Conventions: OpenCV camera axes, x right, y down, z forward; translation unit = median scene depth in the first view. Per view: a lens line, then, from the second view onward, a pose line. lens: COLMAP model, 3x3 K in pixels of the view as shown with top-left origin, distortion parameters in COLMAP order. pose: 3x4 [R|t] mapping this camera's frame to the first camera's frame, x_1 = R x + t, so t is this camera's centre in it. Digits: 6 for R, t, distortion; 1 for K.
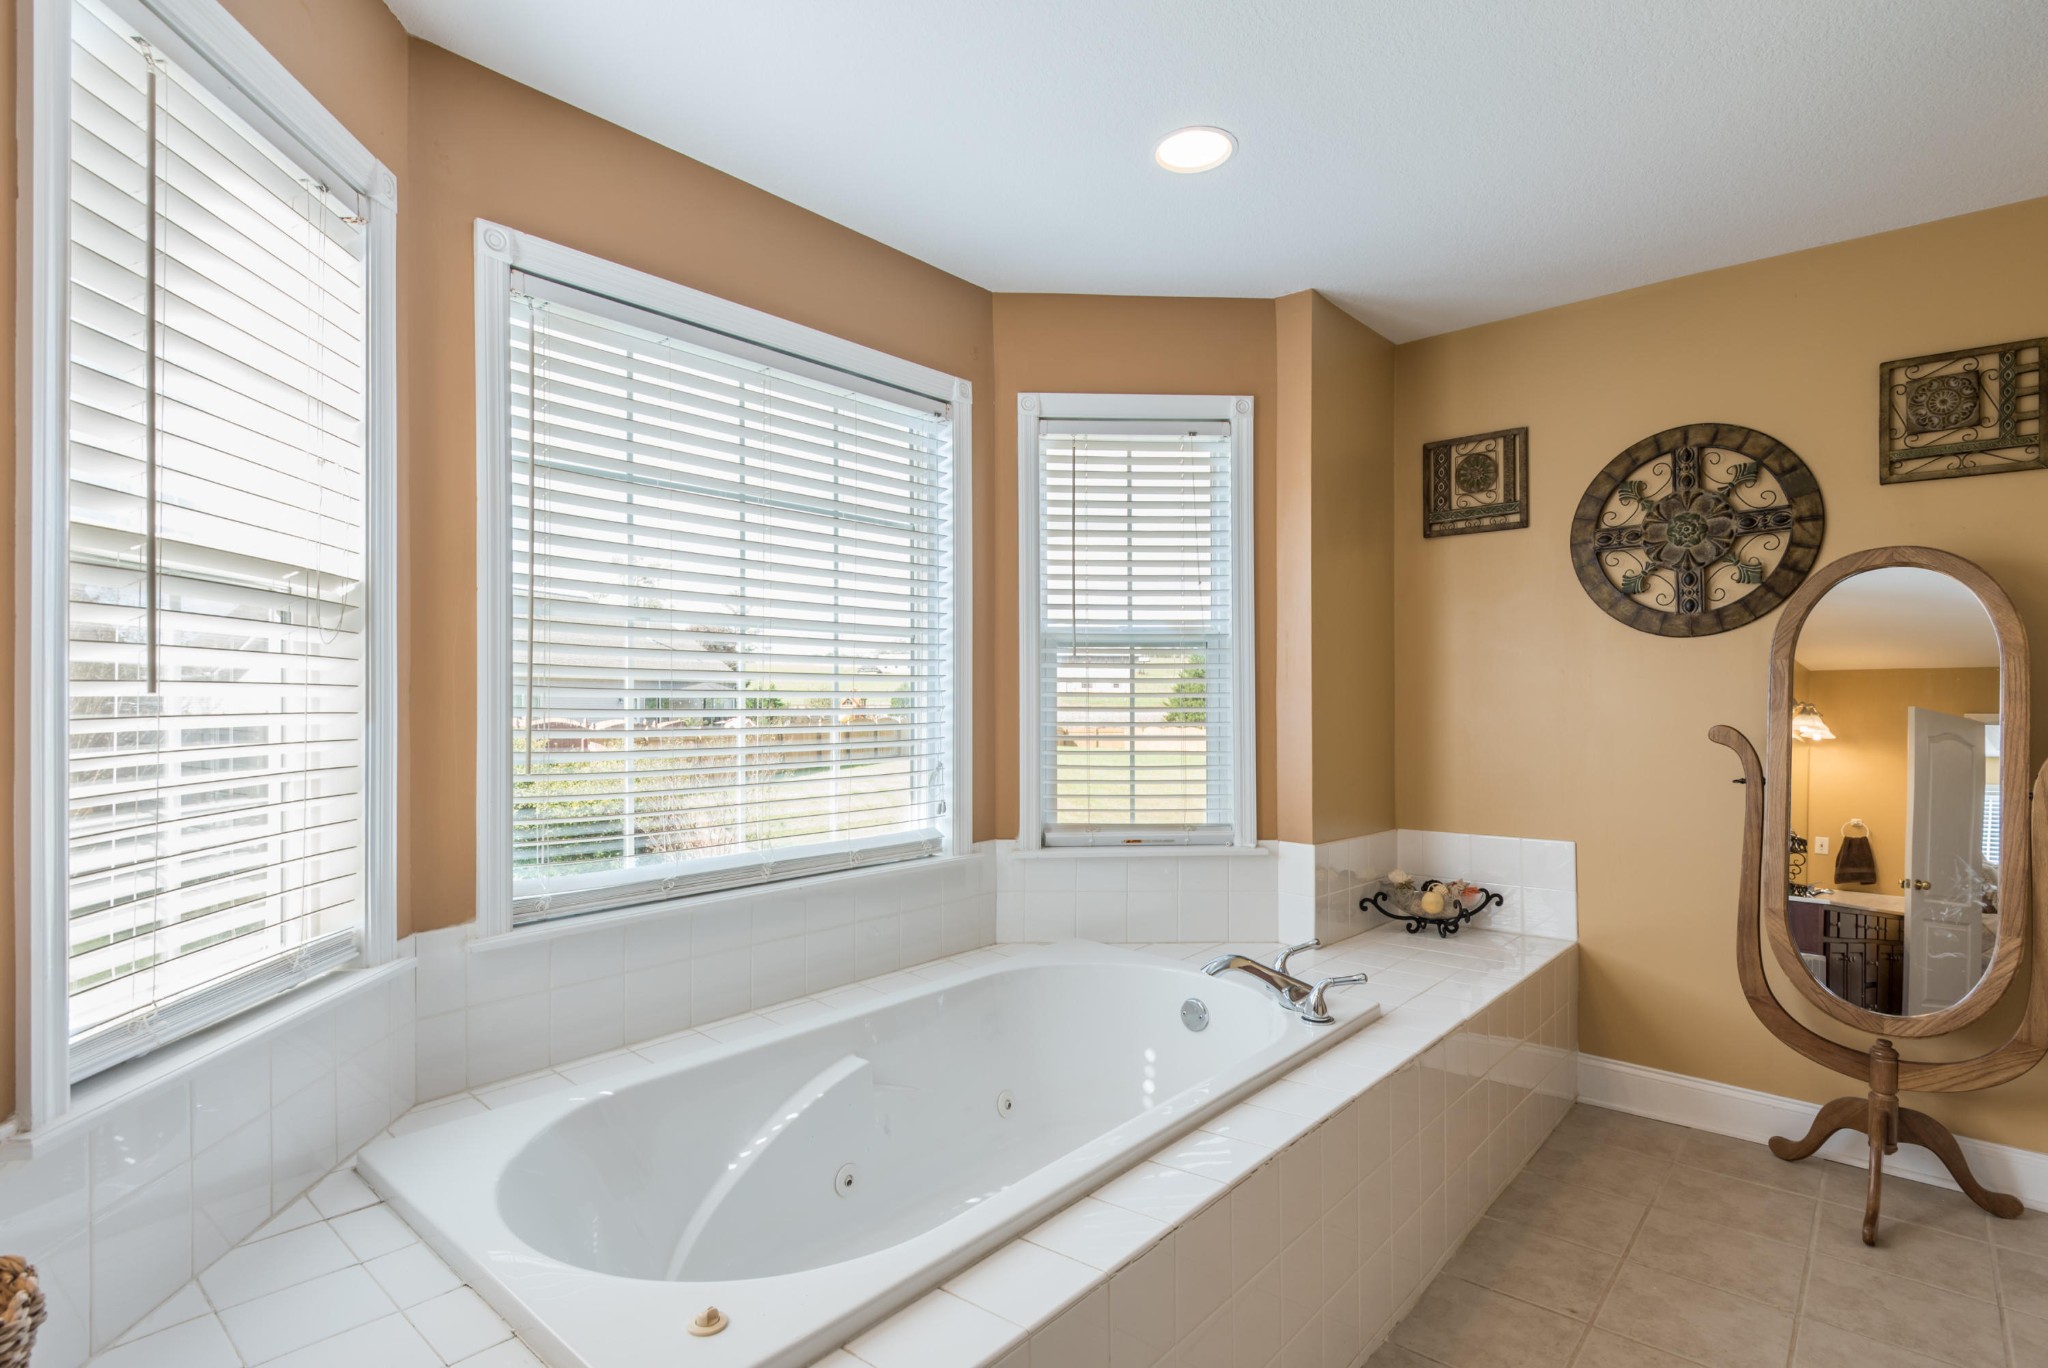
lens RADIAL K [[1007.7, 0, 1008.7], [0, 1007.7, 706.7], [0, 0, 1]] dist [0.017173, -0.010970]
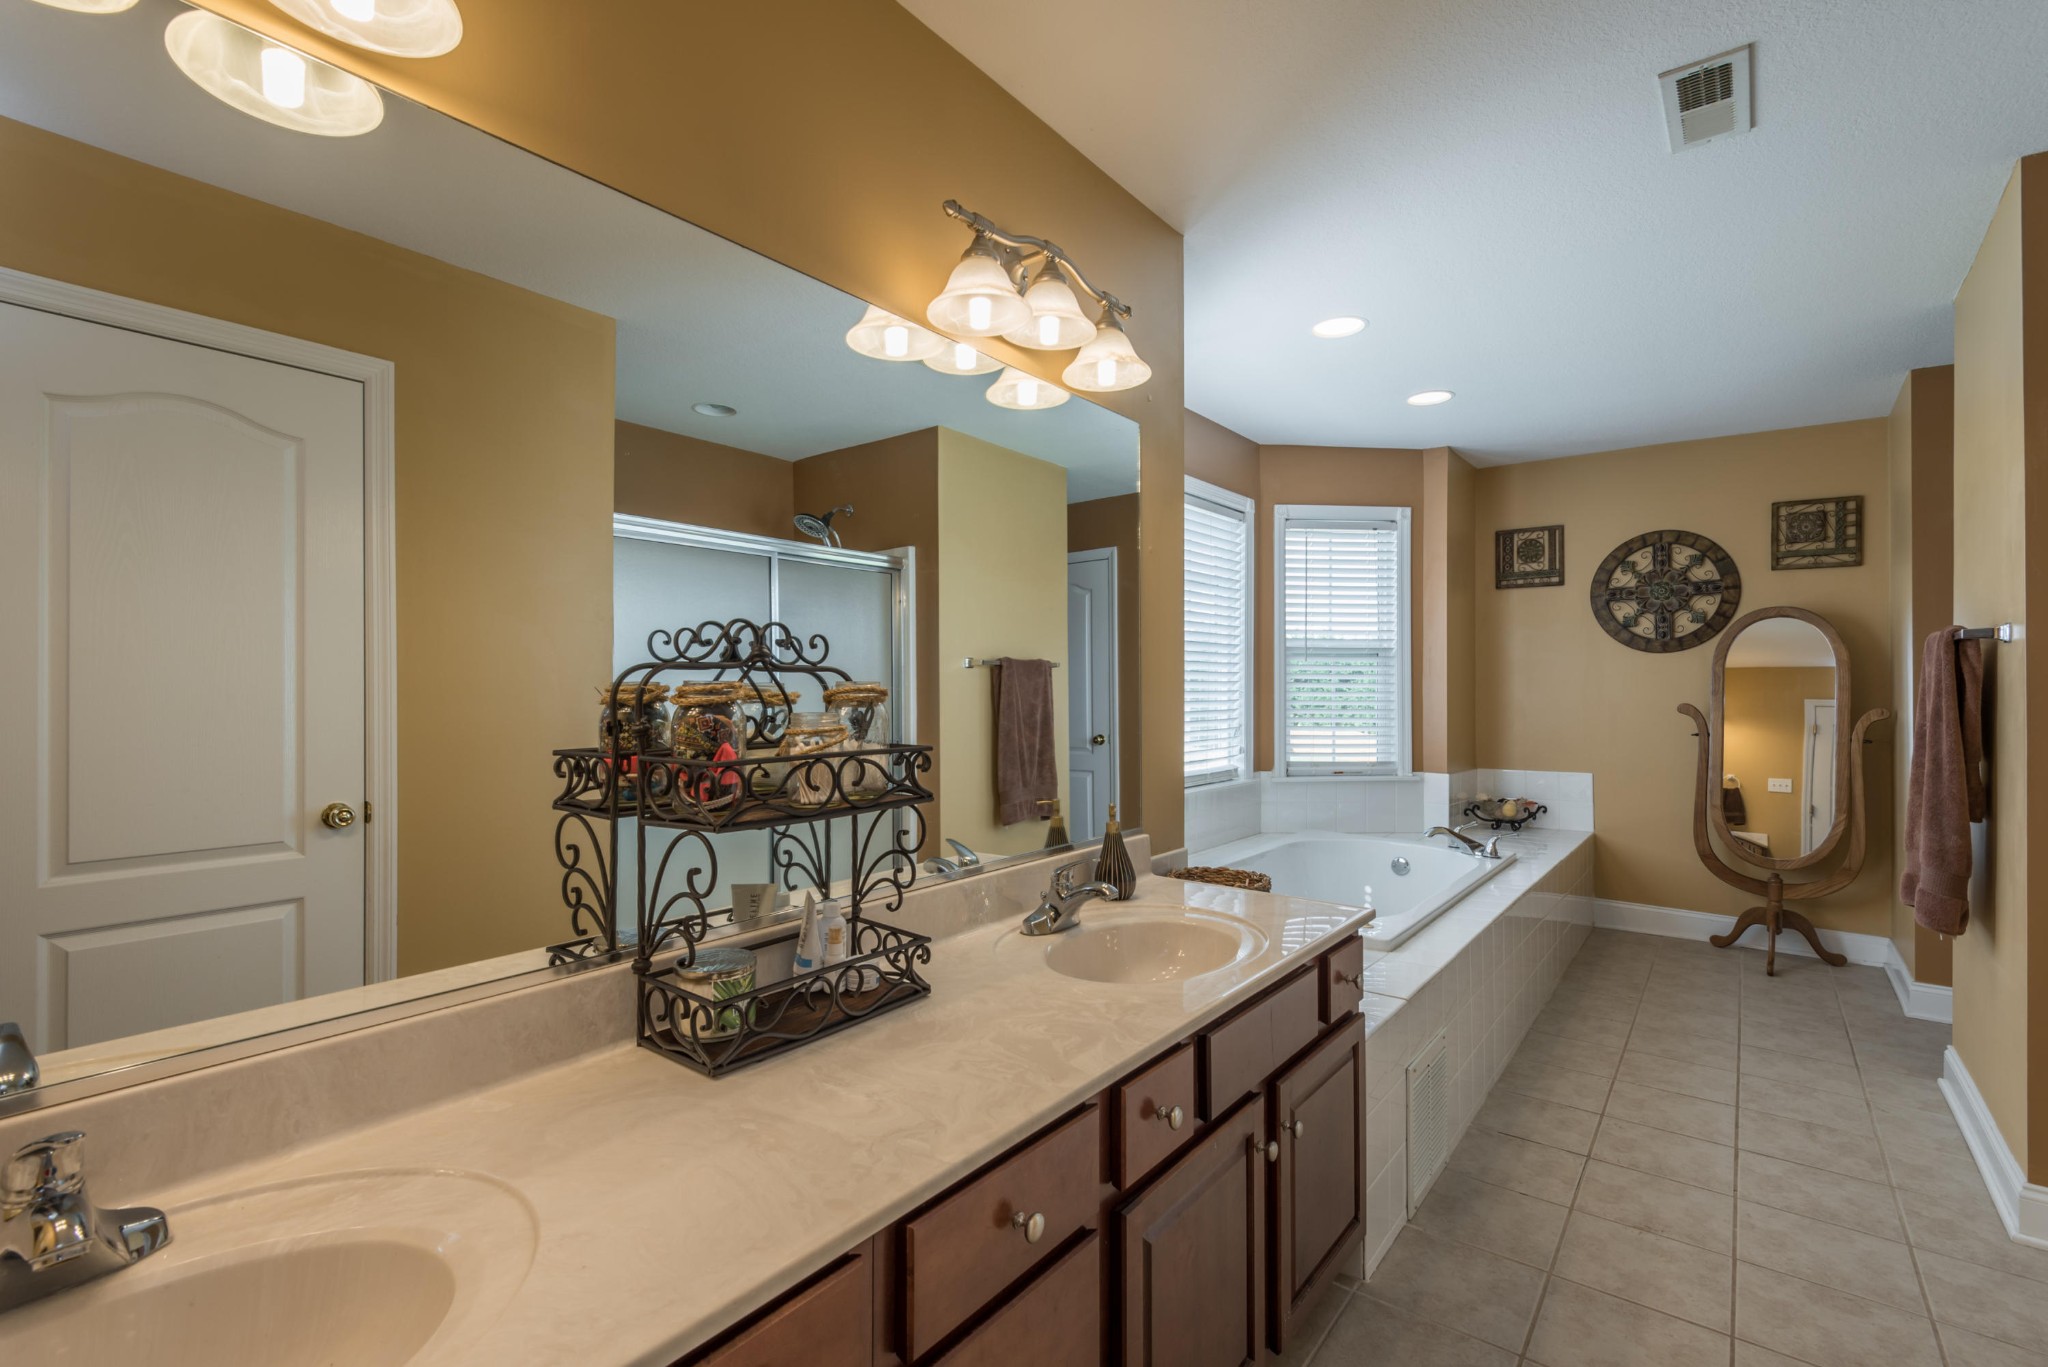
lens RADIAL K [[925.1, 0, 1019.1], [0, 925.1, 690.3], [0, 0, 1]] dist [0.033282, -0.016814]
pose [[0.997987, 0.003539, 0.063318, -0.520054], [-0.003449, 0.999993, -0.001536, 0.001198], [-0.063323, 0.001315, 0.997992, -0.519410]]
